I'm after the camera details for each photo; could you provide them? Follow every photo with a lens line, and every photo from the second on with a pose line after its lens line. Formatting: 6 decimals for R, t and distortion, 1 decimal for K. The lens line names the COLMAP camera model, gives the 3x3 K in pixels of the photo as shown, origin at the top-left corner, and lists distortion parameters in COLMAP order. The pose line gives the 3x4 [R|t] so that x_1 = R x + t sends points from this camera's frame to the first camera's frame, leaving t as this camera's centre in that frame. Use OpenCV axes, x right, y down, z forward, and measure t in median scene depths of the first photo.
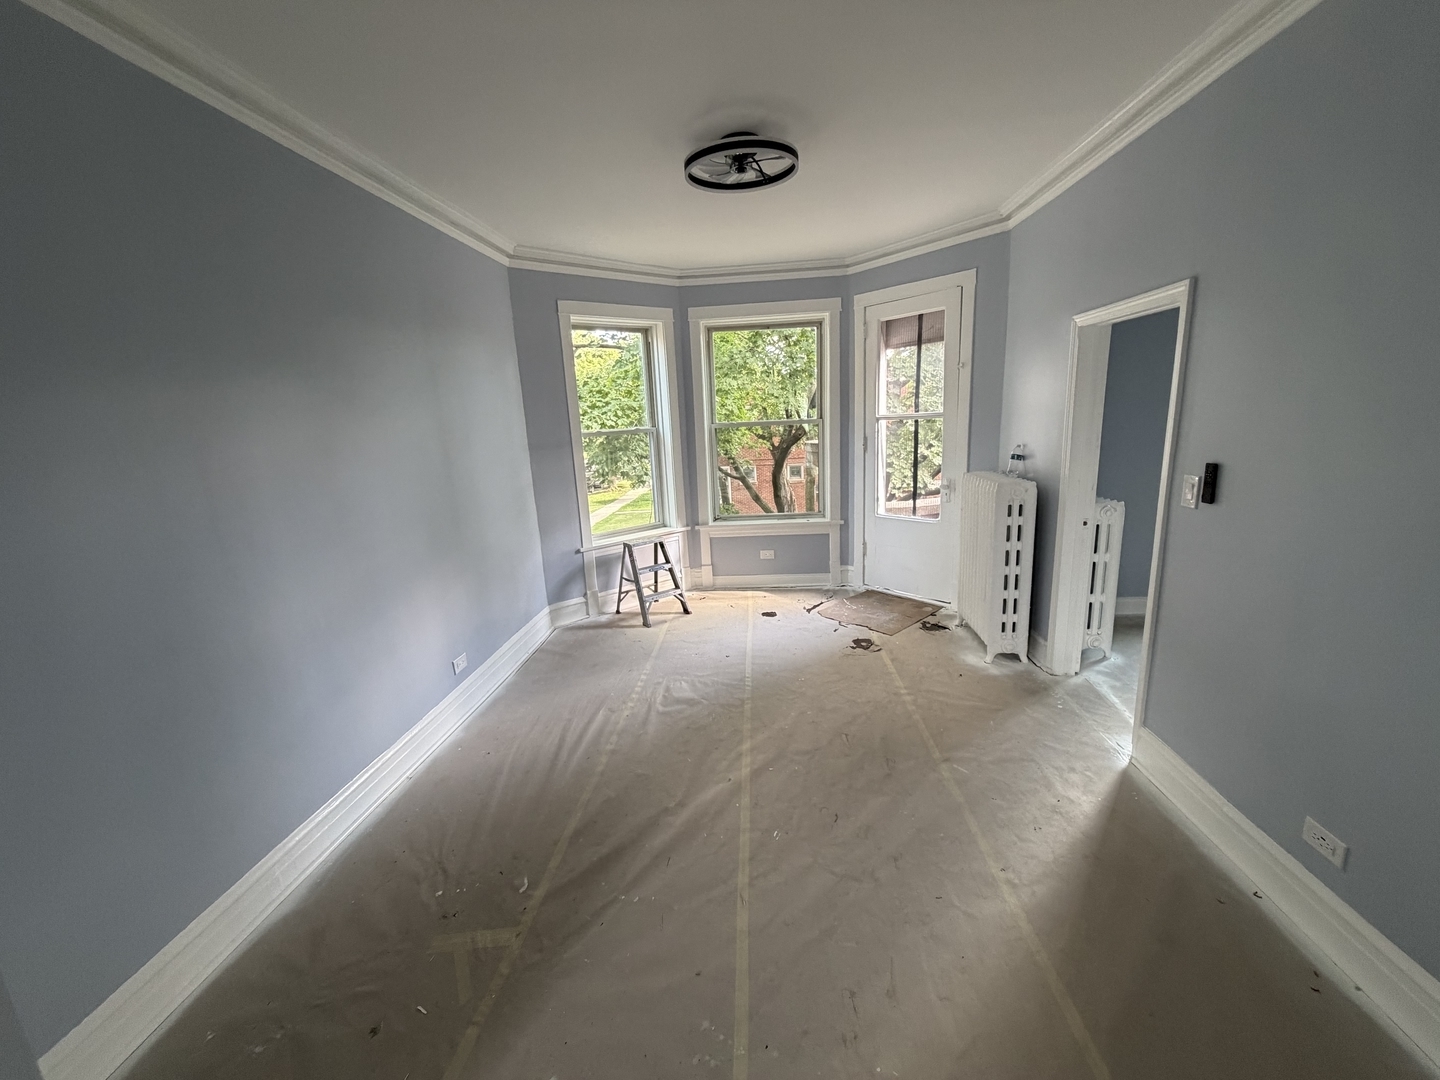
lens RADIAL K [[572.3, 0, 720.8], [0, 572.3, 538.1], [0, 0, 1]] dist [-0.000307, -0.000041]
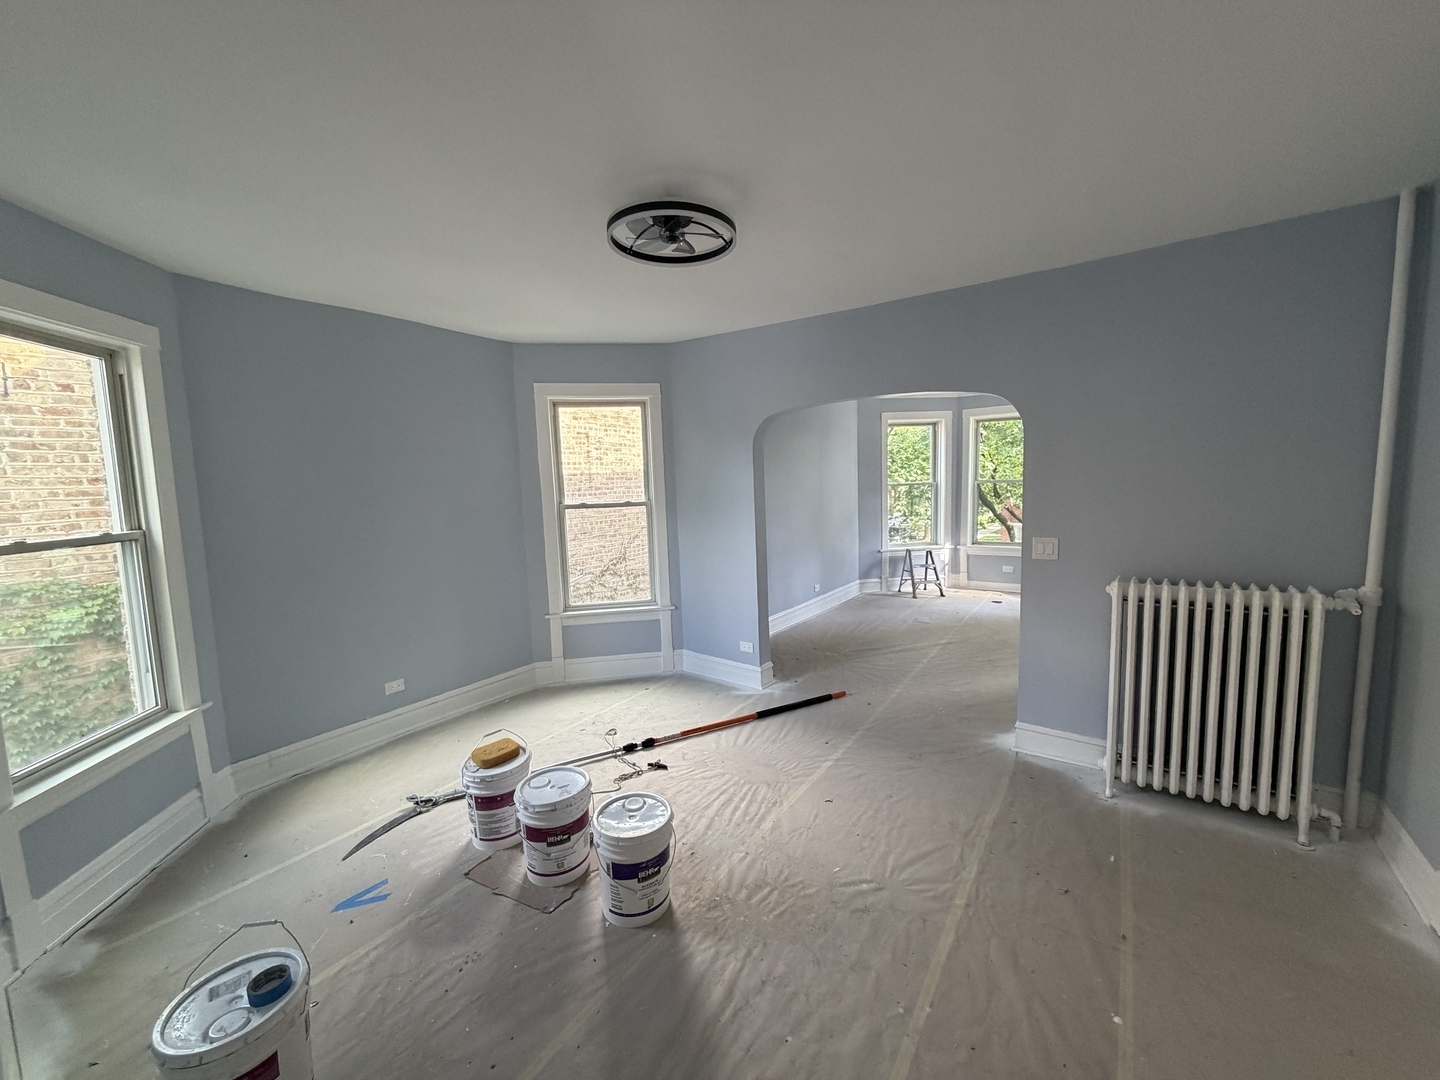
lens RADIAL K [[572.3, 0, 720.8], [0, 572.3, 538.1], [0, 0, 1]] dist [-0.000307, -0.000041]
pose [[0.855132, 0.074096, -0.513088, 0.220775], [-0.119620, 0.991227, -0.056219, 0.133937], [0.504421, 0.109451, 0.856493, -0.709594]]
